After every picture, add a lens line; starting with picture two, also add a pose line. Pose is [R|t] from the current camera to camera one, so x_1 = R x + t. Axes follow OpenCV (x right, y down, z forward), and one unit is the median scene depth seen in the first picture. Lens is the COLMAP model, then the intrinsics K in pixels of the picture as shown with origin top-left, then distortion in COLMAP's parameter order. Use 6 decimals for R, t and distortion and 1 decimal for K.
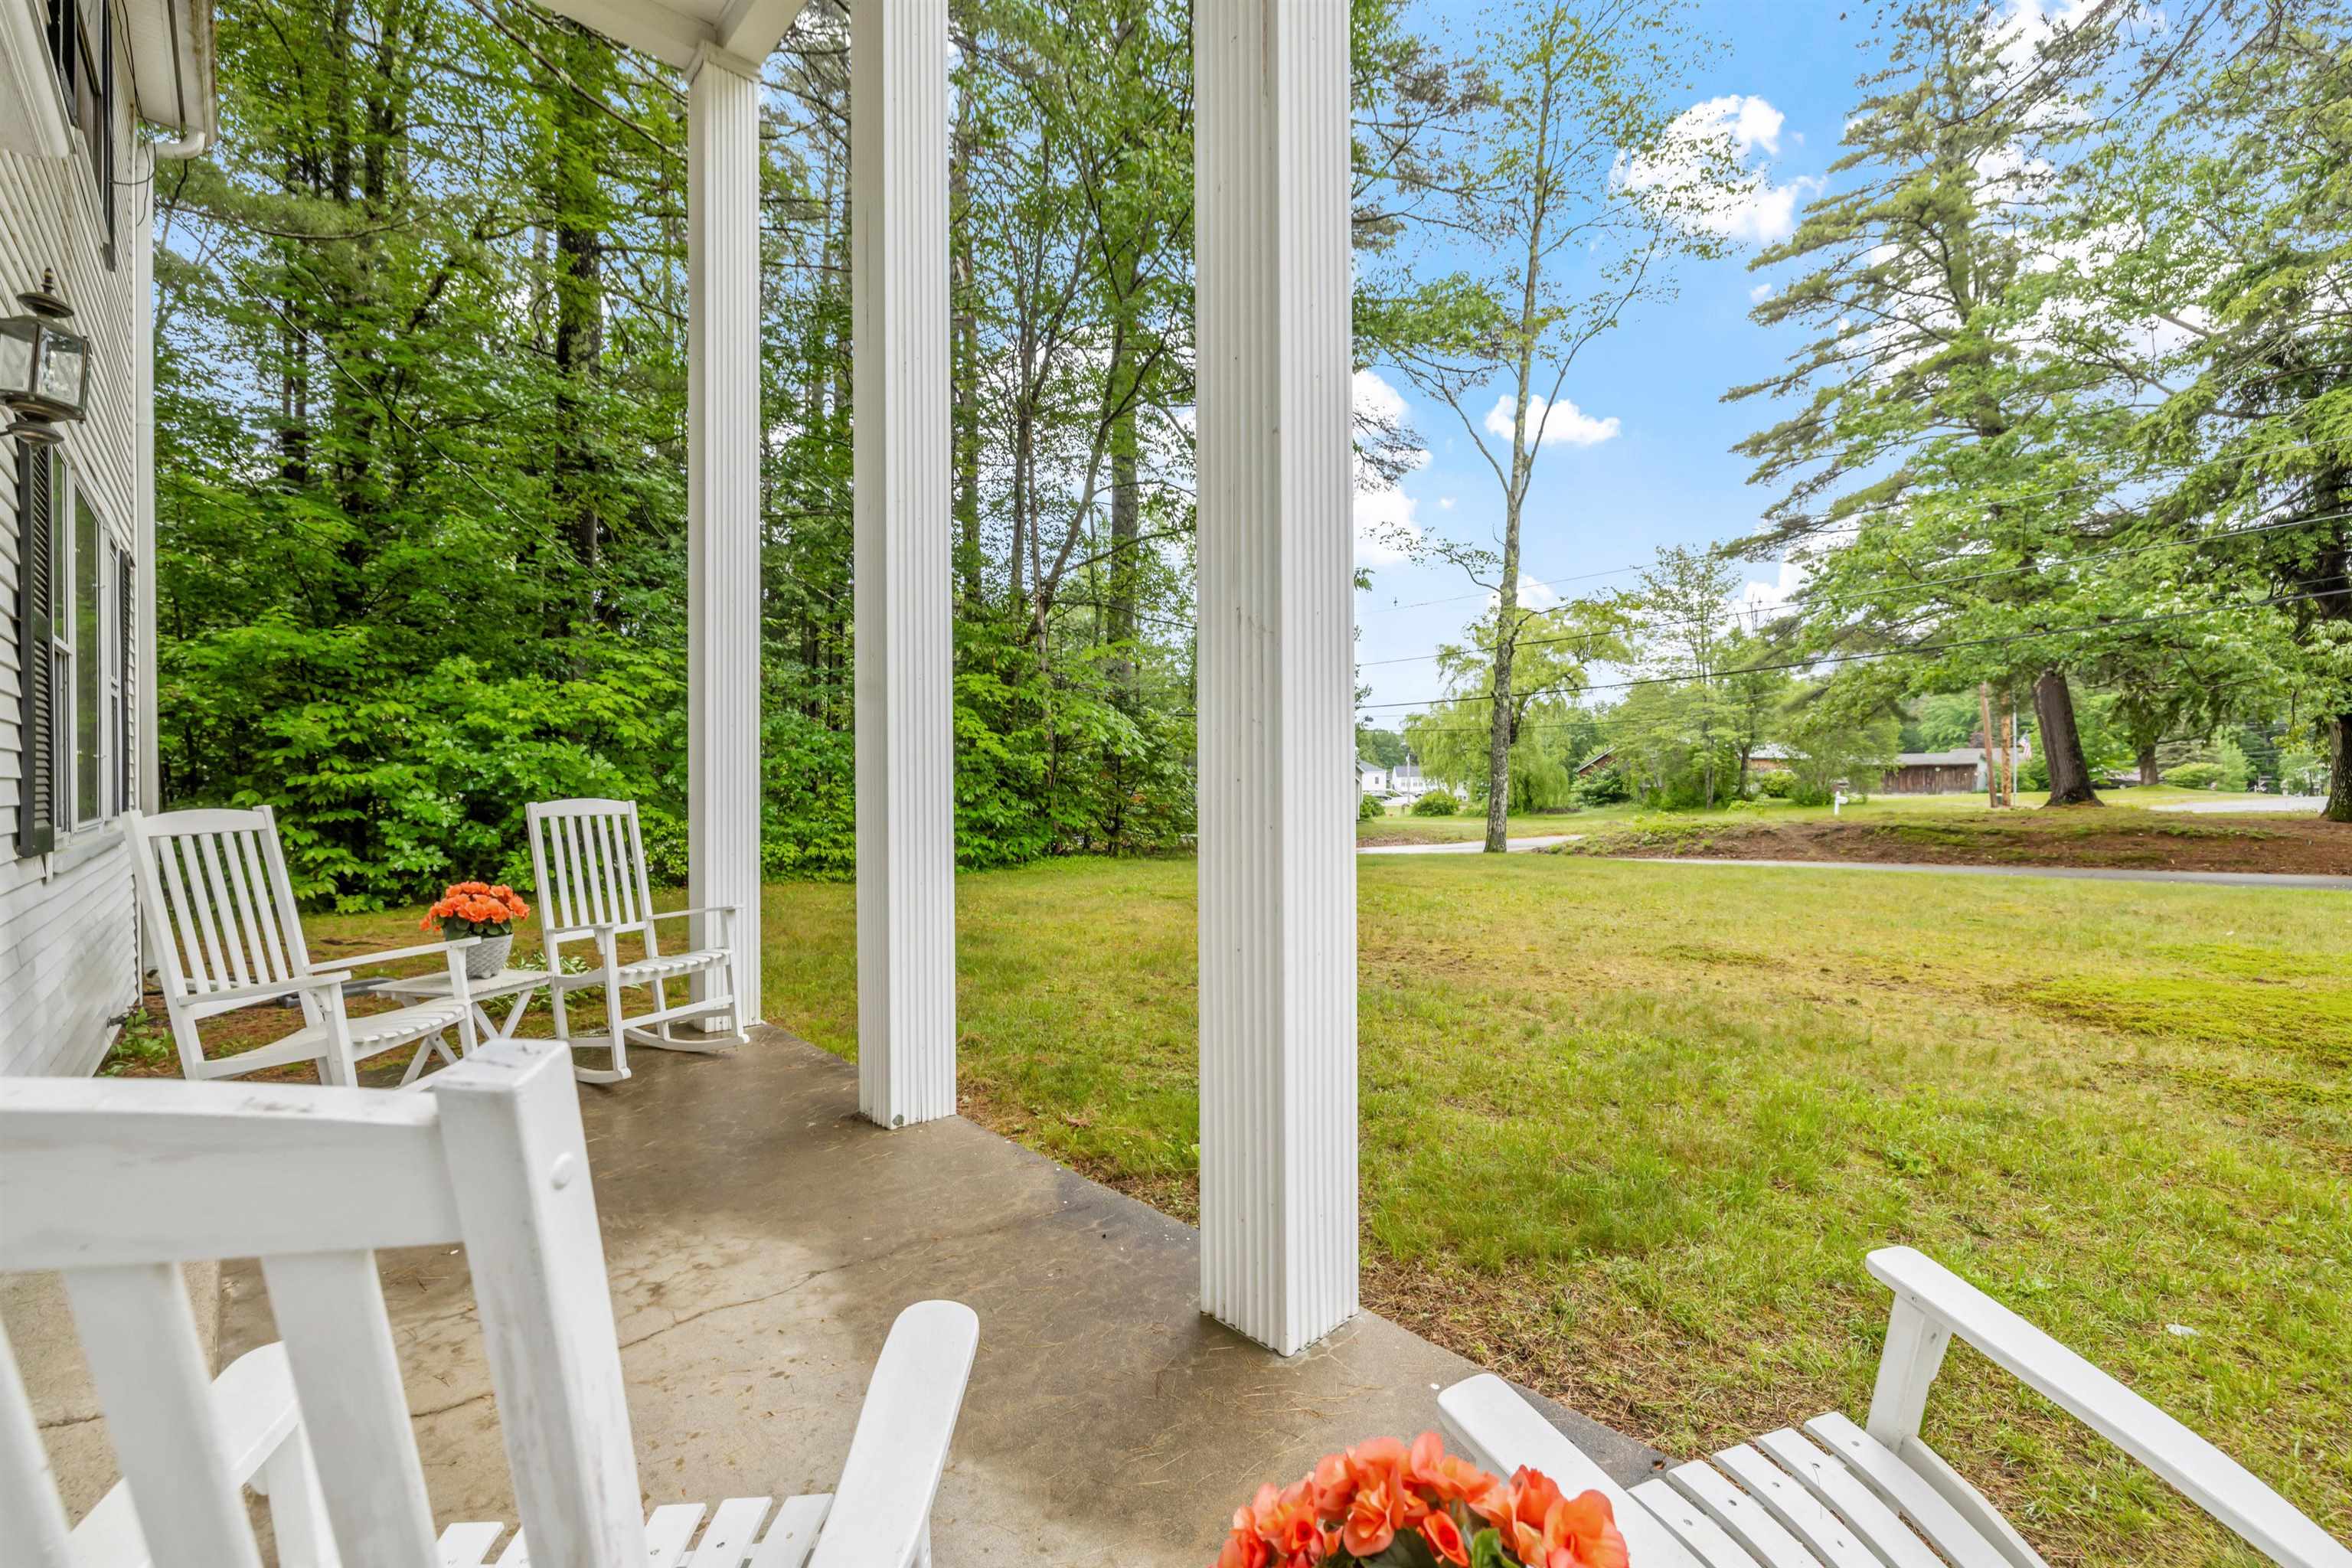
lens RADIAL K [[991.0, 0, 1182.9], [0, 991.0, 793.3], [0, 0, 1]] dist [-0.002413, 0.000004]
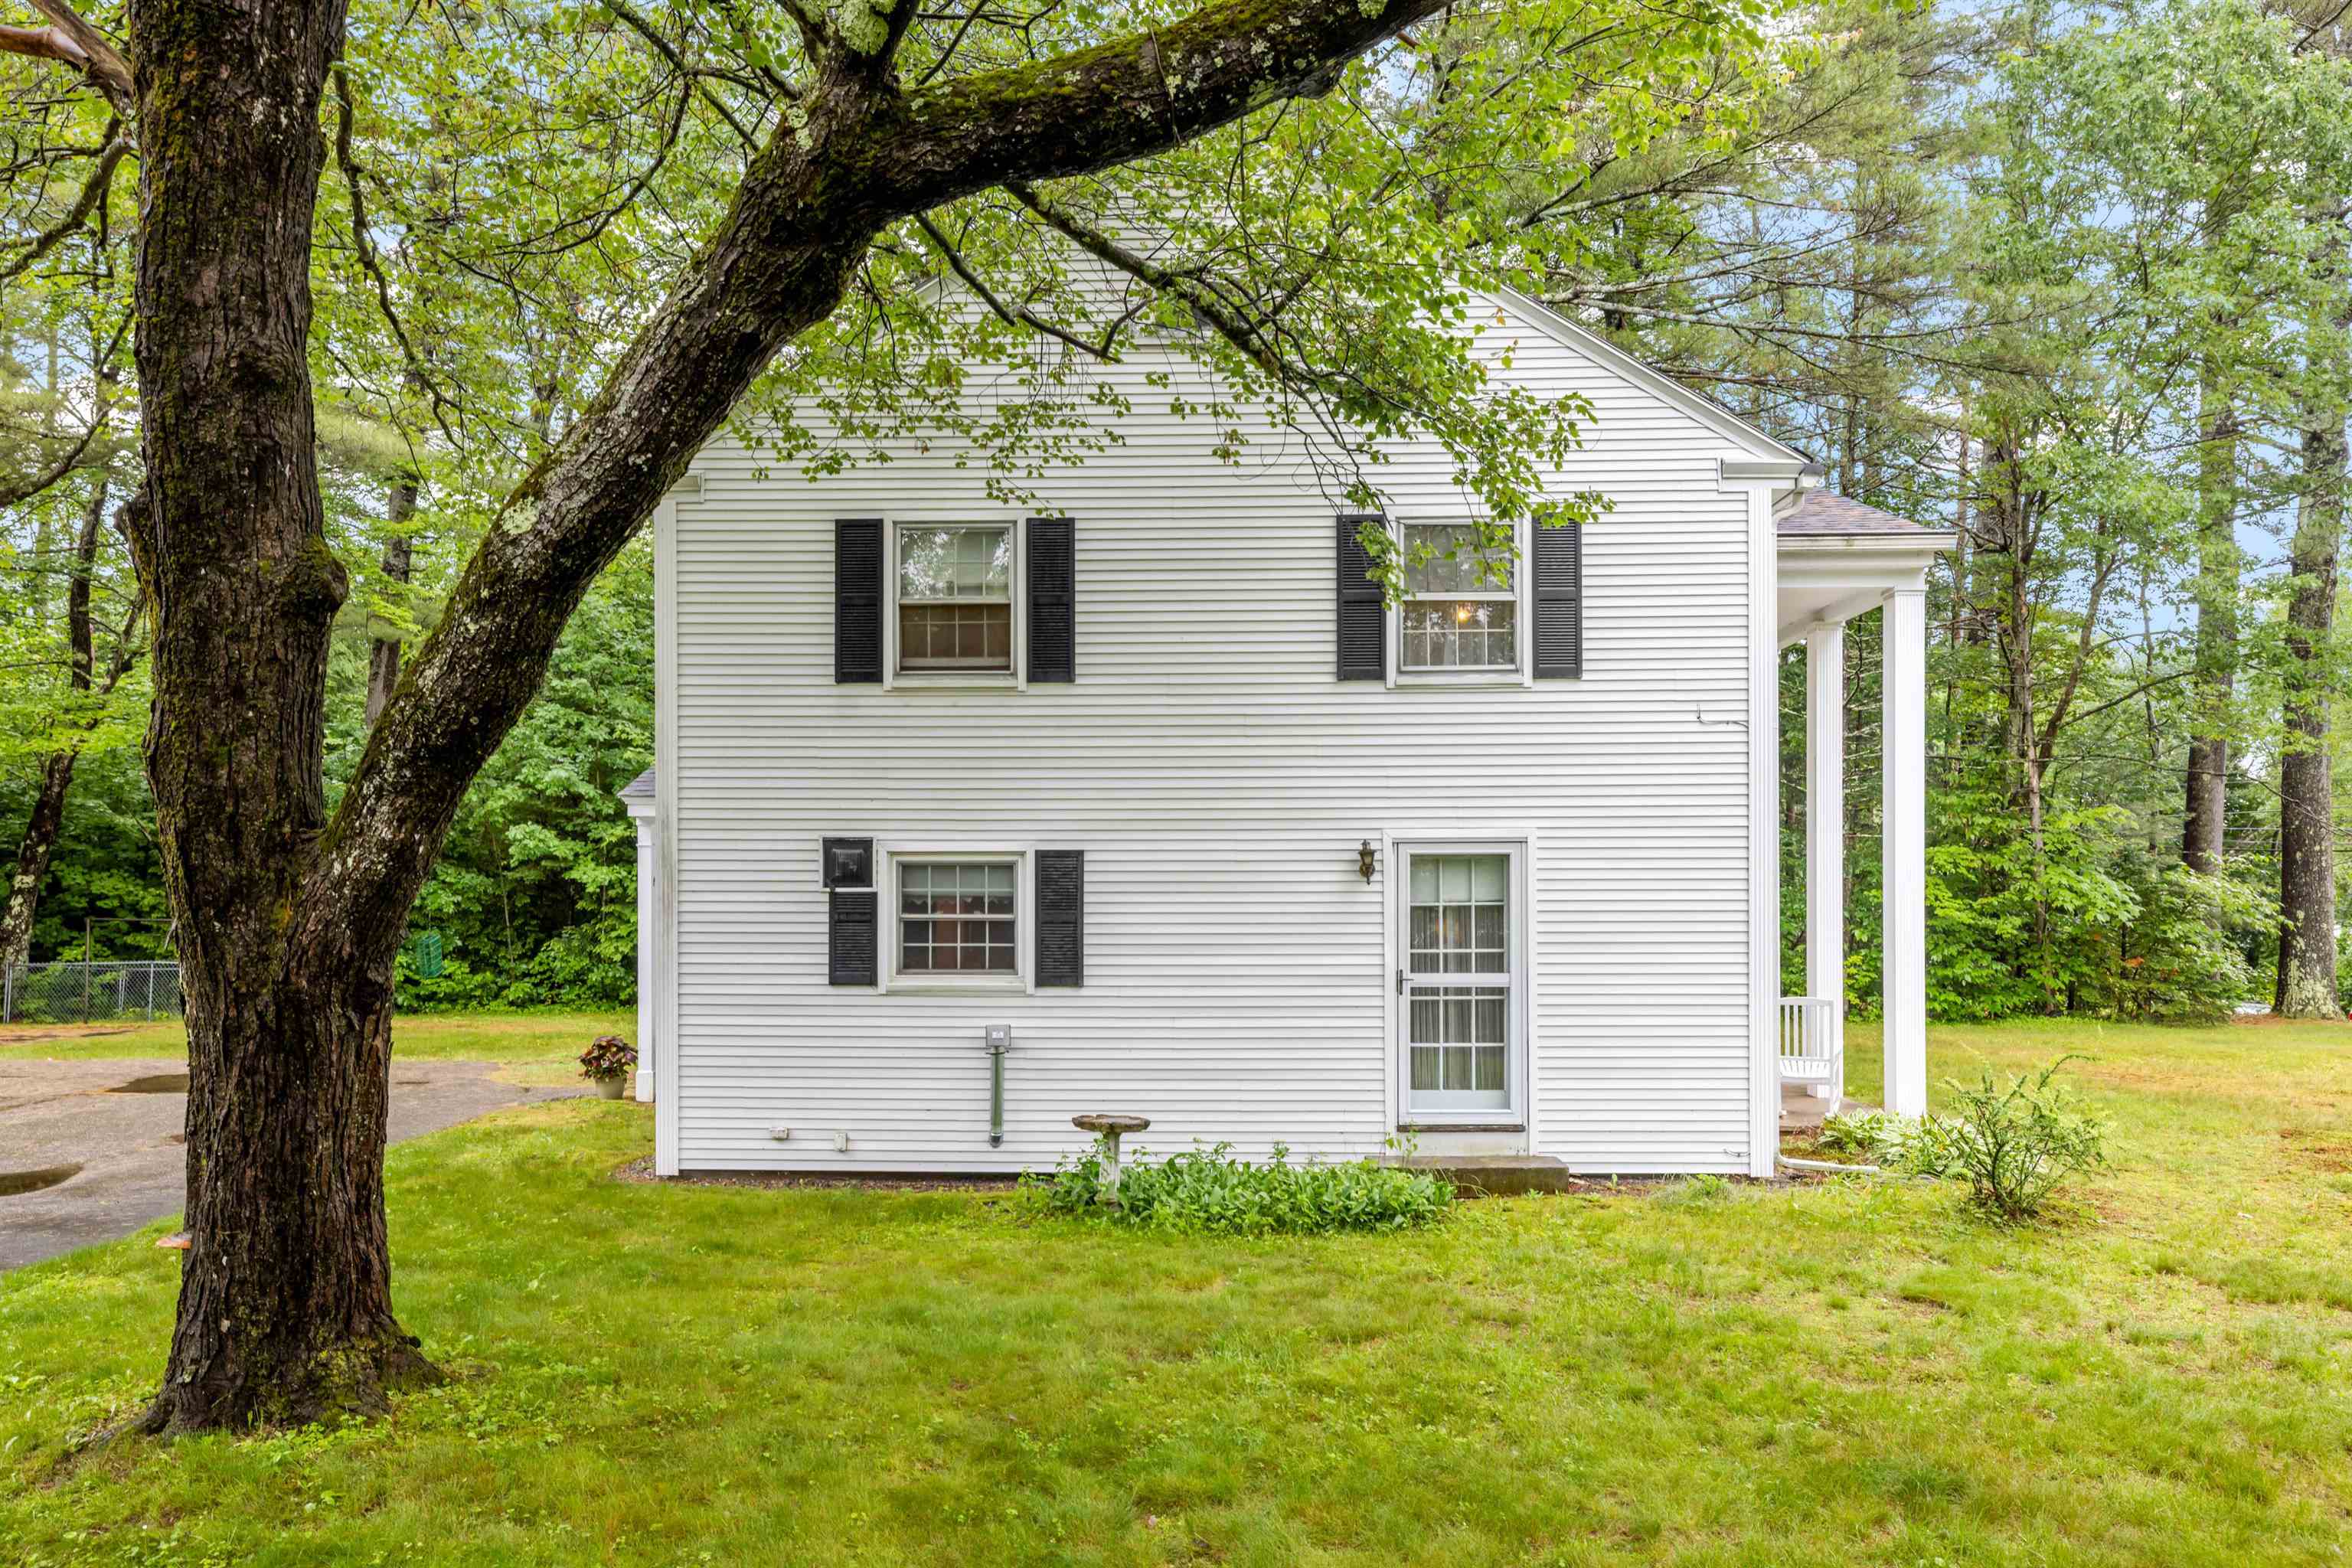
lens RADIAL K [[1529.5, 0, 1186.4], [0, 1529.5, 876.6], [0, 0, 1]] dist [0.001957, 0.004184]
pose [[0.701449, -0.009461, -0.712657, 0.416778], [-0.010966, 0.999650, -0.024065, -0.035386], [0.712636, 0.024696, 0.701100, -0.806877]]
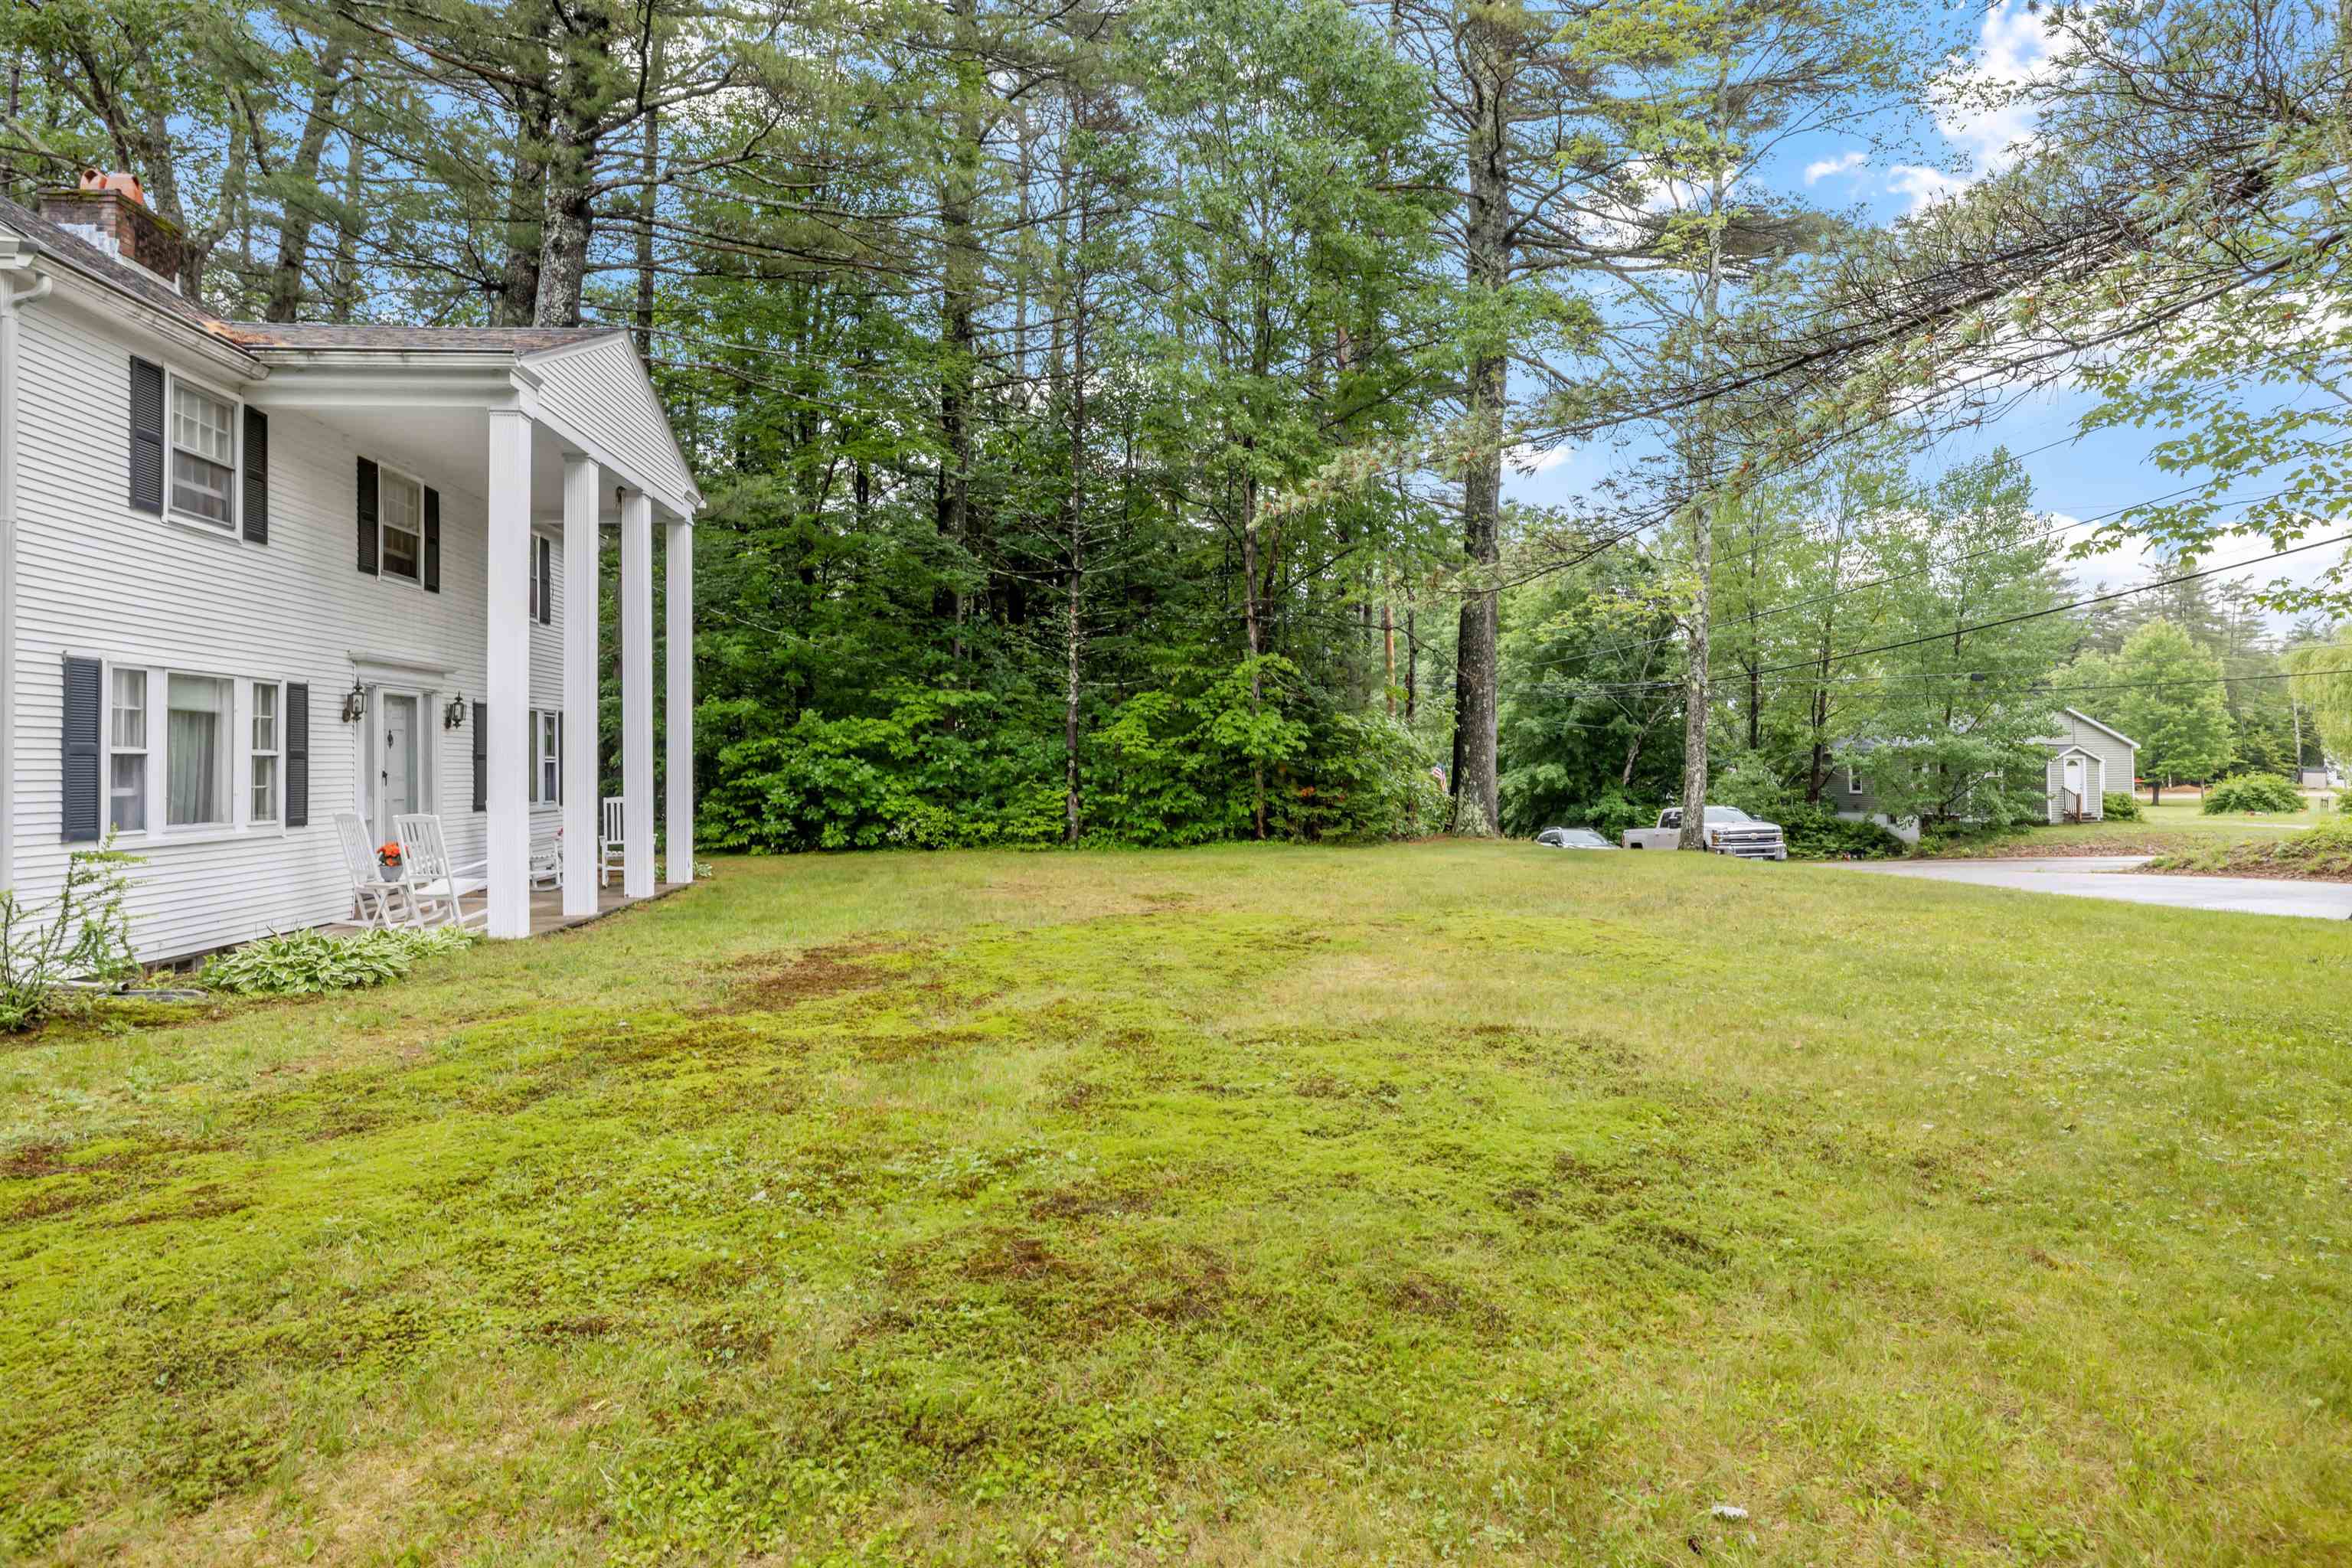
lens RADIAL K [[1302.3, 0, 1187.7], [0, 1302.3, 728.9], [0, 0, 1]] dist [0.002953, 0.001769]
pose [[0.783863, -0.029314, -0.620241, 0.846752], [0.006462, 0.999216, -0.039060, -0.008530], [0.620900, 0.026610, 0.783438, -0.259519]]
